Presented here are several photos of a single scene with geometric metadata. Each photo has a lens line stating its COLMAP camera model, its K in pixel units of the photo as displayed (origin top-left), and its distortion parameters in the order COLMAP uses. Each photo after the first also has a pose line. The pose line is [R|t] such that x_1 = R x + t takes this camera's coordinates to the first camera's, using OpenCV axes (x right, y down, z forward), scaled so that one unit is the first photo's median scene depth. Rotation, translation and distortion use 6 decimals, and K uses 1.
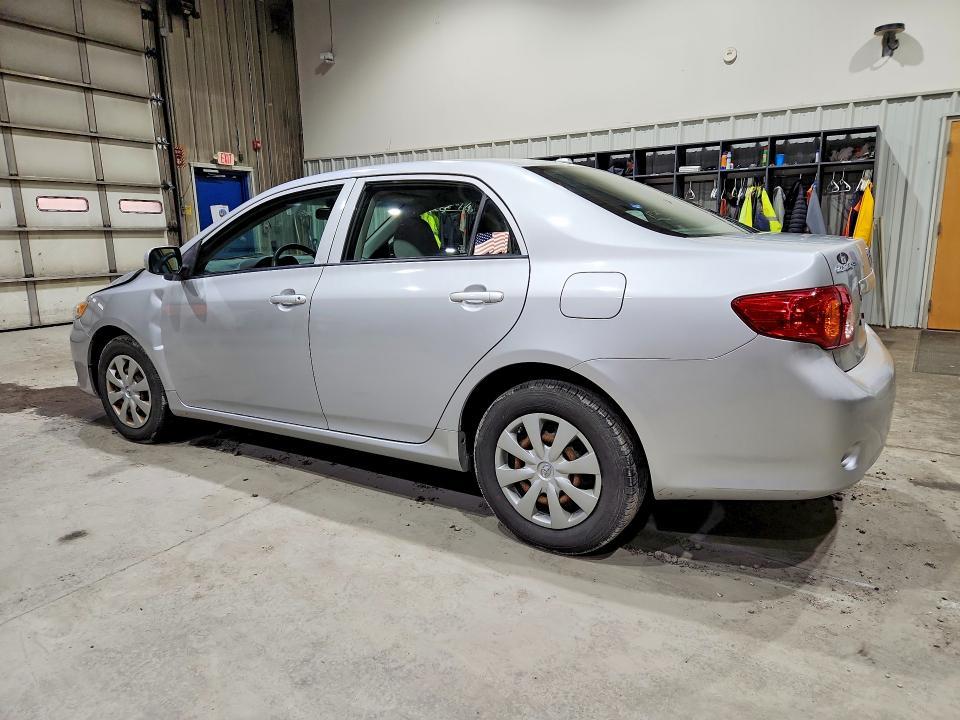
lens RADIAL K [[657.0, 0, 488.4], [0, 657.0, 358.7], [0, 0, 1]] dist [0.039501, 0.001849]
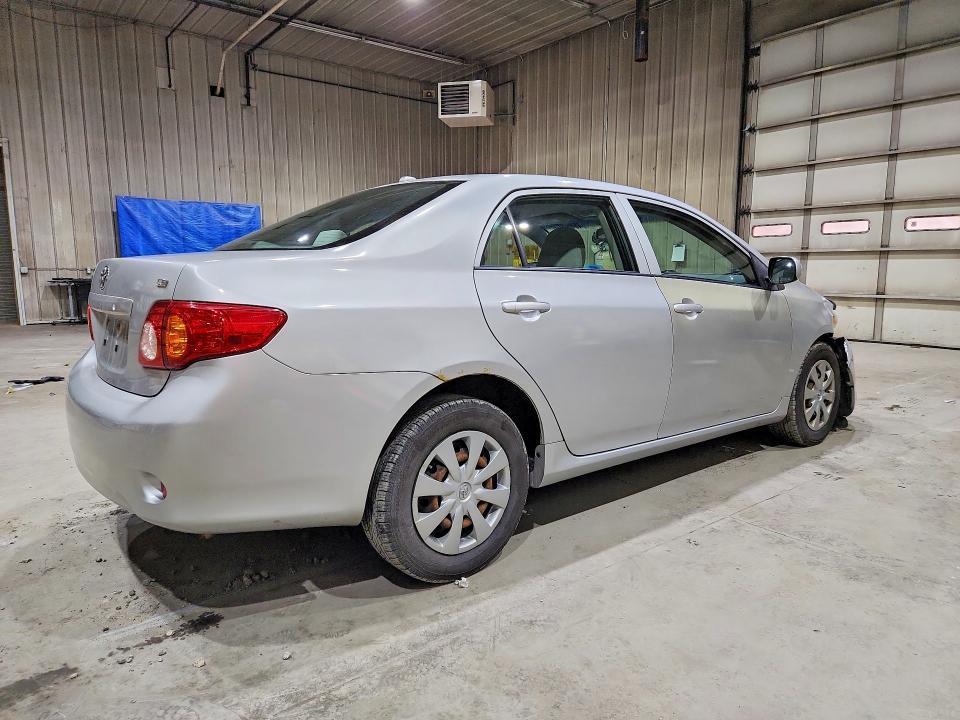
lens RADIAL K [[657.0, 0, 486.5], [0, 657.0, 362.8], [0, 0, 1]] dist [0.039501, 0.001849]
pose [[-0.346122, 0.155536, -0.925207, 1.069851], [-0.174448, 0.958295, 0.226360, -0.296025], [0.921828, 0.239749, -0.304554, 1.530055]]
